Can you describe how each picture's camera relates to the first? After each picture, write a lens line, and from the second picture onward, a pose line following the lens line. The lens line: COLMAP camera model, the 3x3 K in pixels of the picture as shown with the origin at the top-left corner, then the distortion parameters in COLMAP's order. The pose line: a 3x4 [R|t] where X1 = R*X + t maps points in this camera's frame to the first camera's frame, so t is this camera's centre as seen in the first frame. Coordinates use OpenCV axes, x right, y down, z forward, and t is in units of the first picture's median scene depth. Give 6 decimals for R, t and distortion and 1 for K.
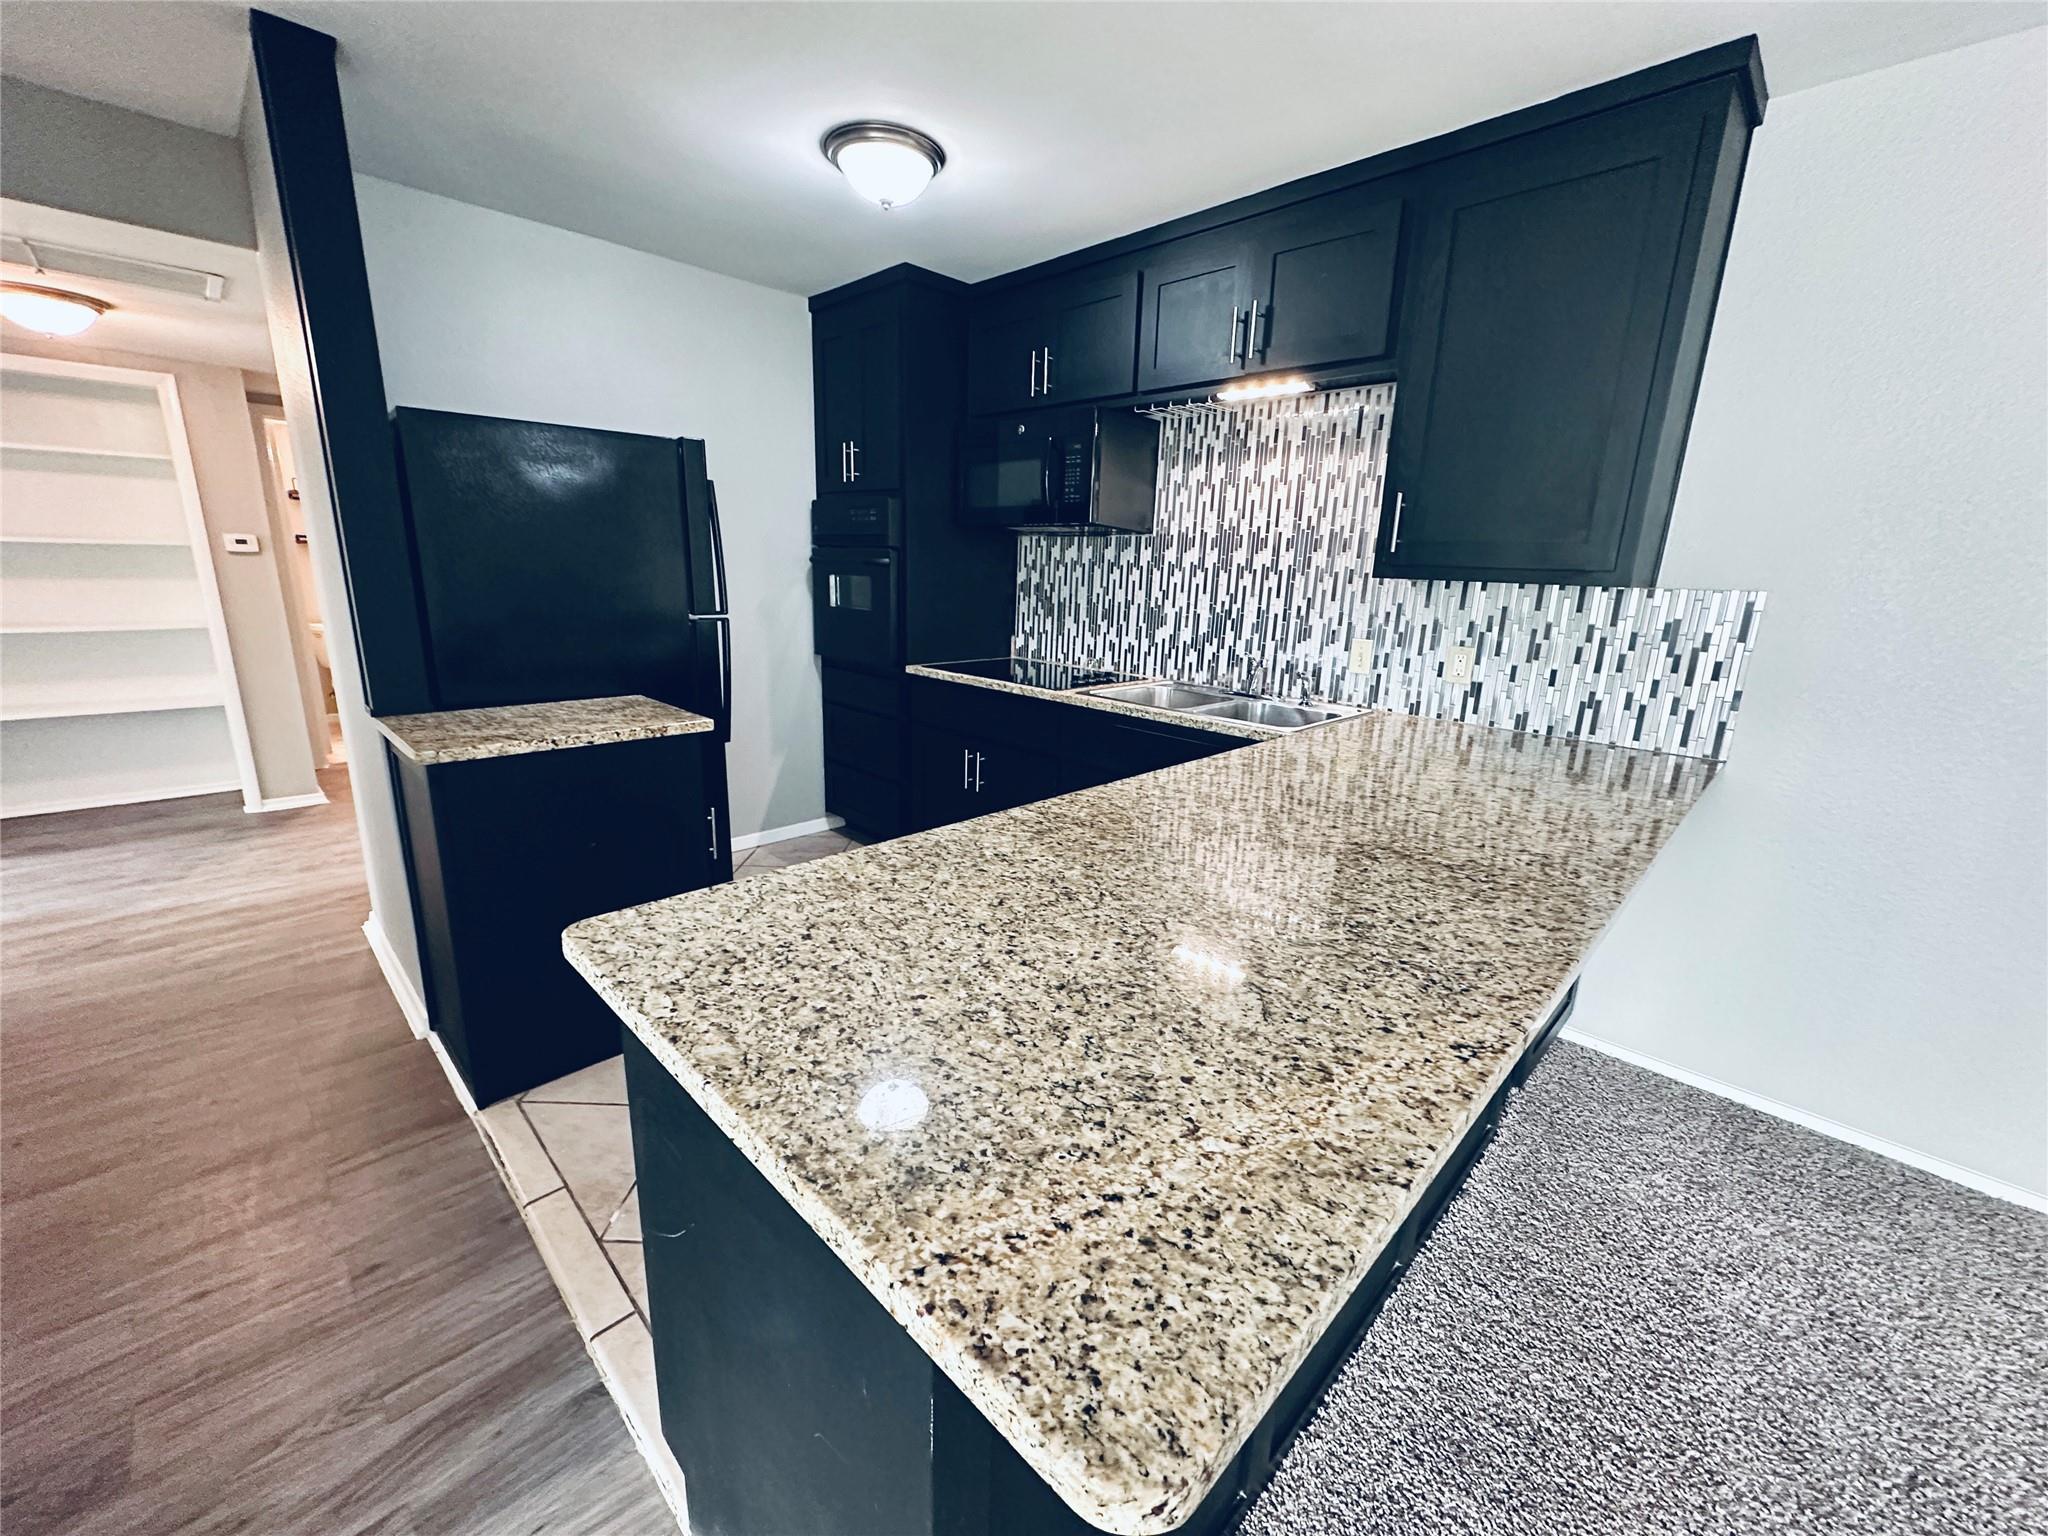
lens RADIAL K [[811.7, 0, 1026.8], [0, 811.7, 762.5], [0, 0, 1]] dist [-0.002397, 0.000624]
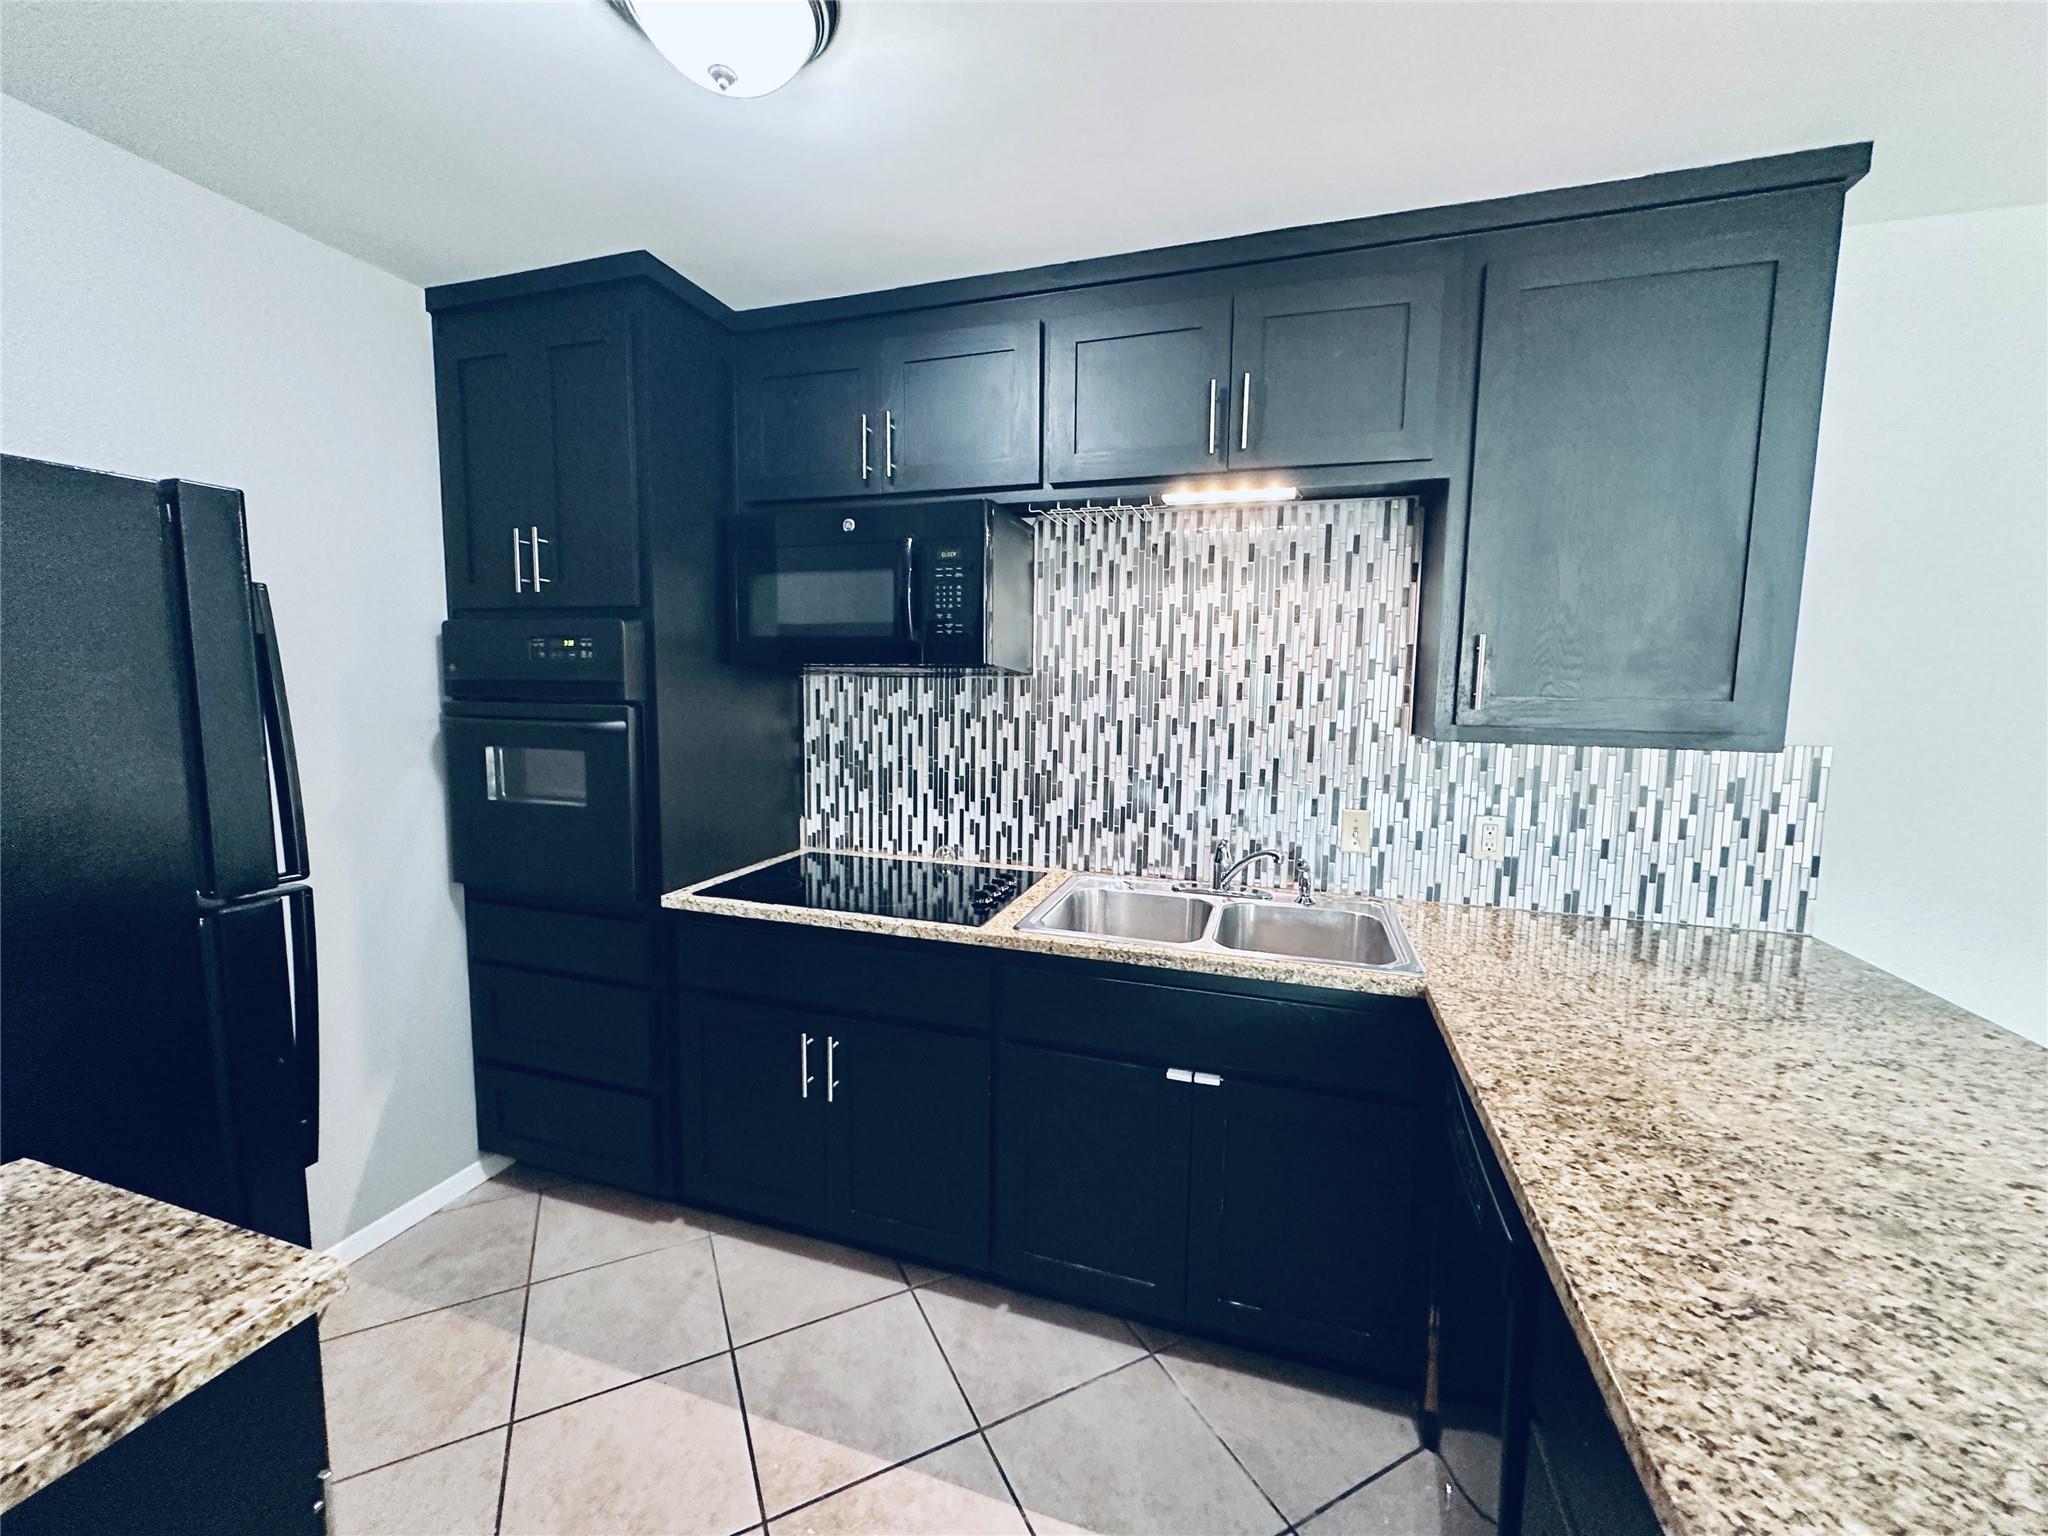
lens RADIAL K [[811.7, 0, 1024.1], [0, 811.7, 766.7], [0, 0, 1]] dist [-0.002397, 0.000624]
pose [[0.890411, -0.065241, 0.450458, -0.237045], [0.122283, 0.987577, -0.098682, -0.165721], [-0.438424, 0.142951, 0.887327, 0.470813]]
